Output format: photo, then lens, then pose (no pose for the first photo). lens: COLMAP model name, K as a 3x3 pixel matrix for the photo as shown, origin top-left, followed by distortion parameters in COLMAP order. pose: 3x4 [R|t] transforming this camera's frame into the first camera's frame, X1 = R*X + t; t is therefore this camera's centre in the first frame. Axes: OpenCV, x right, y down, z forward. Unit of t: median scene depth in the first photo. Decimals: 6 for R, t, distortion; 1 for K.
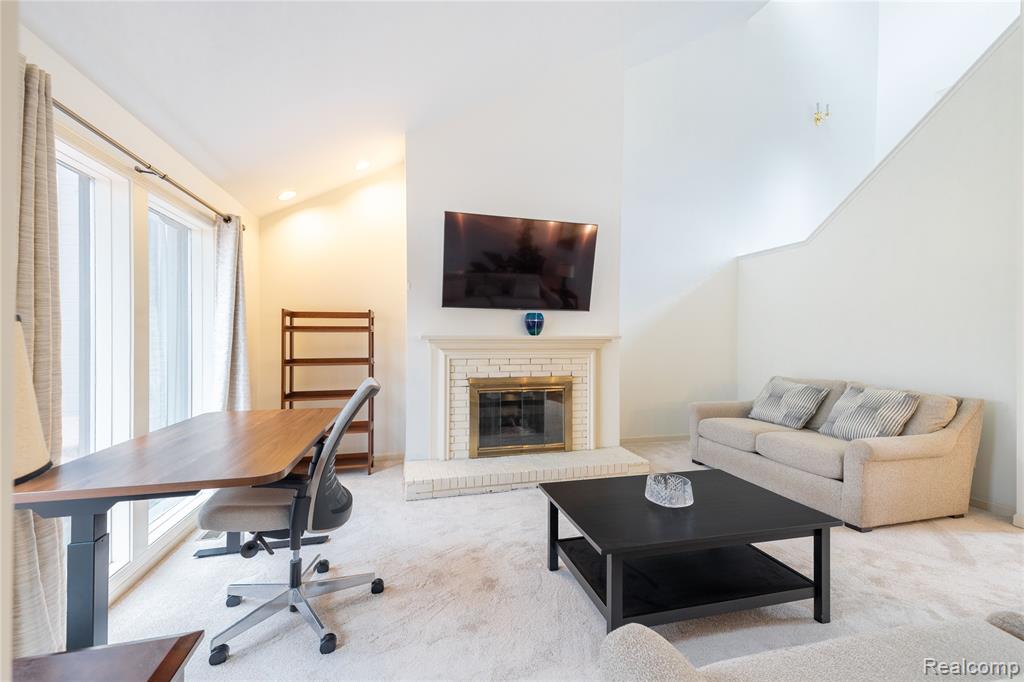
lens RADIAL K [[425.2, 0, 515.4], [0, 425.2, 337.0], [0, 0, 1]] dist [0.038185, -0.000328]
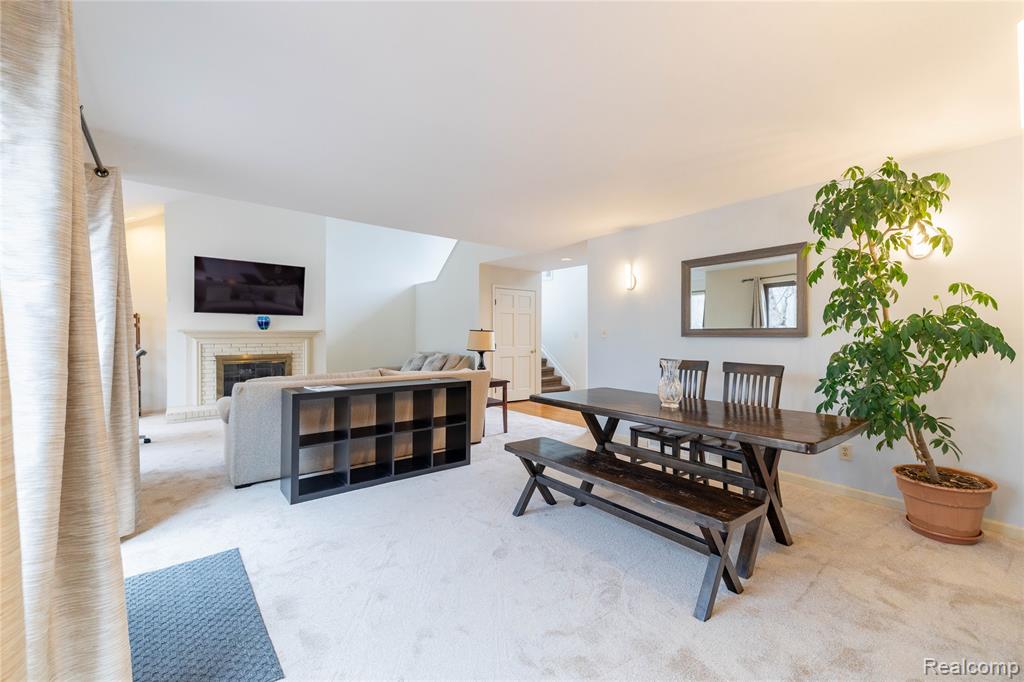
lens RADIAL K [[425.2, 0, 515.4], [0, 425.2, 337.0], [0, 0, 1]] dist [0.038185, -0.000328]
pose [[0.920264, -0.006031, 0.391252, 0.304181], [0.003159, 0.999963, 0.007984, 0.015213], [-0.391286, -0.006112, 0.920249, -1.000233]]
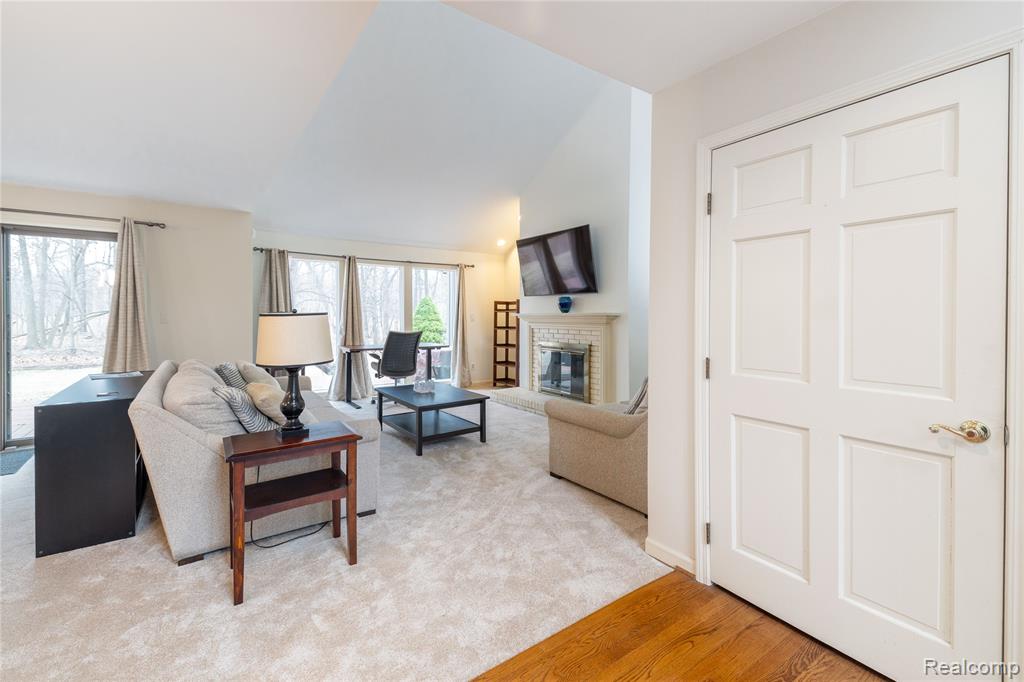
lens RADIAL K [[435.4, 0, 518.5], [0, 435.4, 320.4], [0, 0, 1]] dist [0.011706, -0.000215]
pose [[0.358640, 0.006334, -0.933454, 1.347003], [0.002689, 0.999966, 0.007818, 0.009784], [0.933472, -0.005314, 0.358611, 0.361379]]
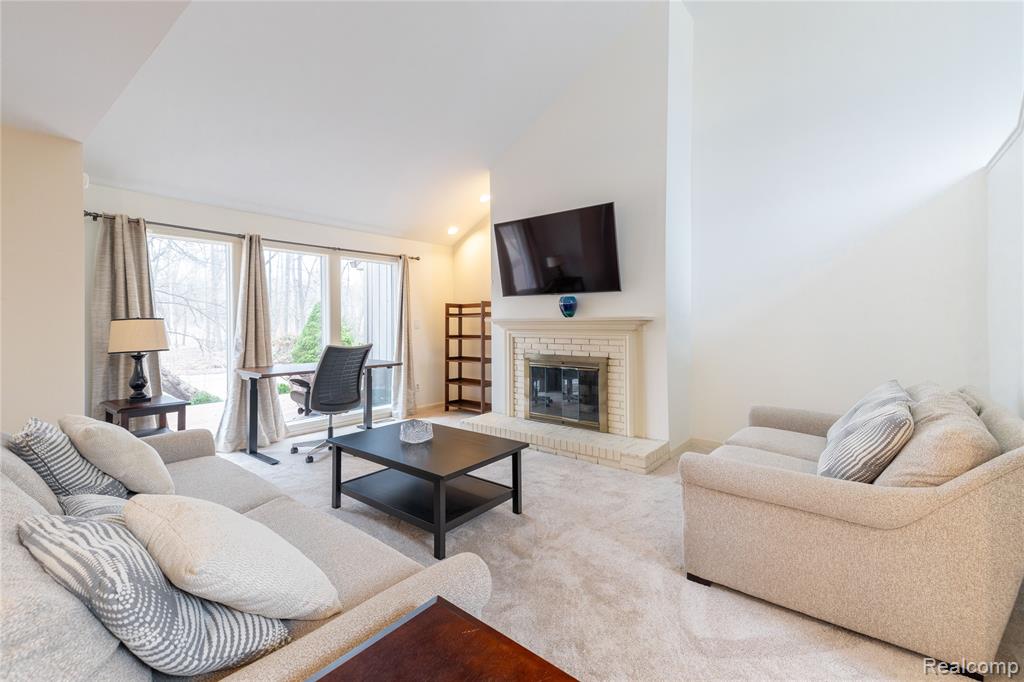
lens RADIAL K [[437.3, 0, 512.2], [0, 437.3, 320.1], [0, 0, 1]] dist [0.016060, -0.000408]
pose [[0.584657, -0.009962, -0.811219, 0.884657], [0.010761, 0.999932, -0.004523, 0.007489], [0.811209, -0.006085, 0.584724, 0.241547]]
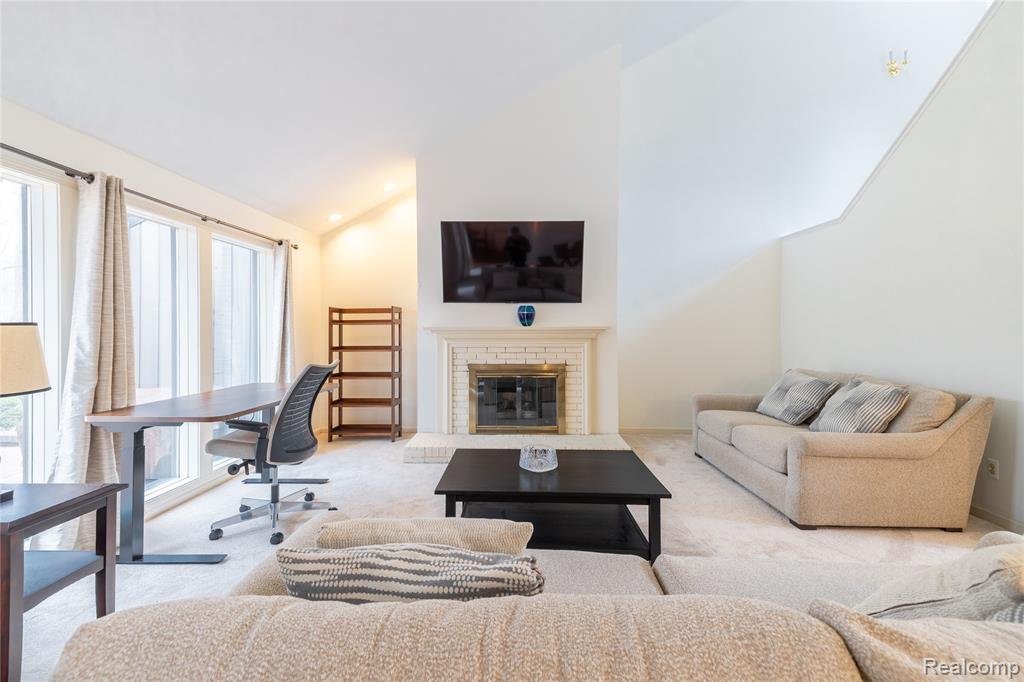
lens RADIAL K [[433.8, 0, 509.6], [0, 433.8, 326.8], [0, 0, 1]] dist [0.034561, -0.000127]
pose [[0.956550, -0.006935, -0.291486, 0.337293], [0.006715, 0.999976, -0.001756, -0.000321], [0.291491, -0.000278, 0.956573, -0.083370]]
